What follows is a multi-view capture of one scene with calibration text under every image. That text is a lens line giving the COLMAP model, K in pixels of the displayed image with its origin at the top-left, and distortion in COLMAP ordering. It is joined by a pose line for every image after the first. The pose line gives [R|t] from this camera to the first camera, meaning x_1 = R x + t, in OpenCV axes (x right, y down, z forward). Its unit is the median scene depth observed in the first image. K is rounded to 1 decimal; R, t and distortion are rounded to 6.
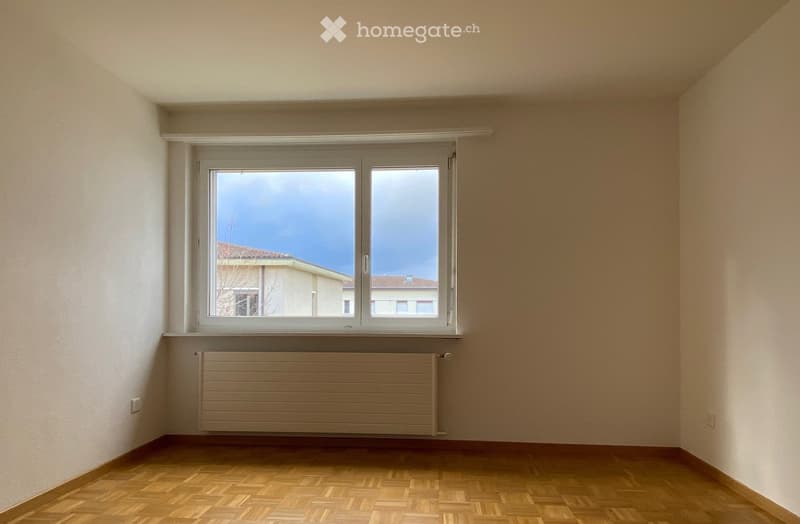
lens RADIAL K [[517.8, 0, 399.4], [0, 517.8, 295.2], [0, 0, 1]] dist [0.096243, -0.114649]
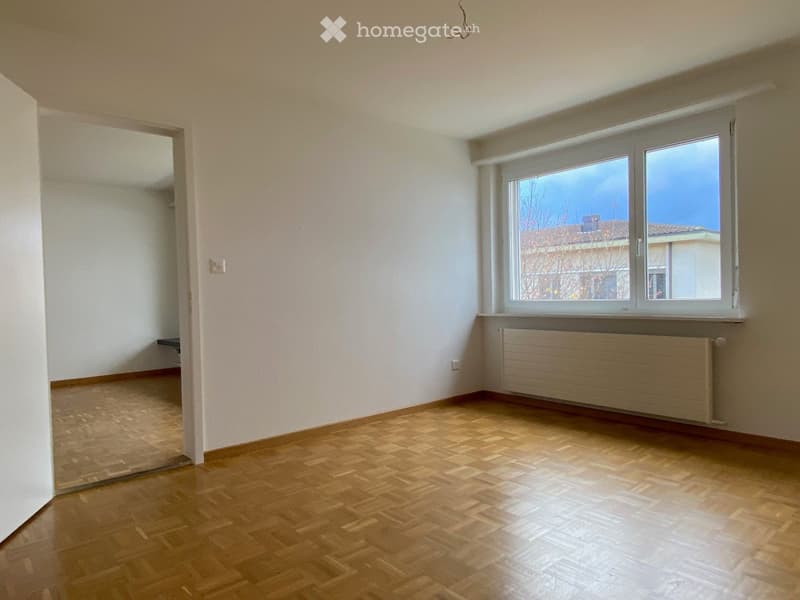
lens RADIAL K [[522.5, 0, 396.0], [0, 522.5, 291.9], [0, 0, 1]] dist [0.056979, -0.048908]
pose [[0.708520, -0.022270, -0.705340, 0.332432], [0.043422, 0.998984, 0.012076, -0.006802], [0.704354, -0.039184, 0.708767, -0.074486]]
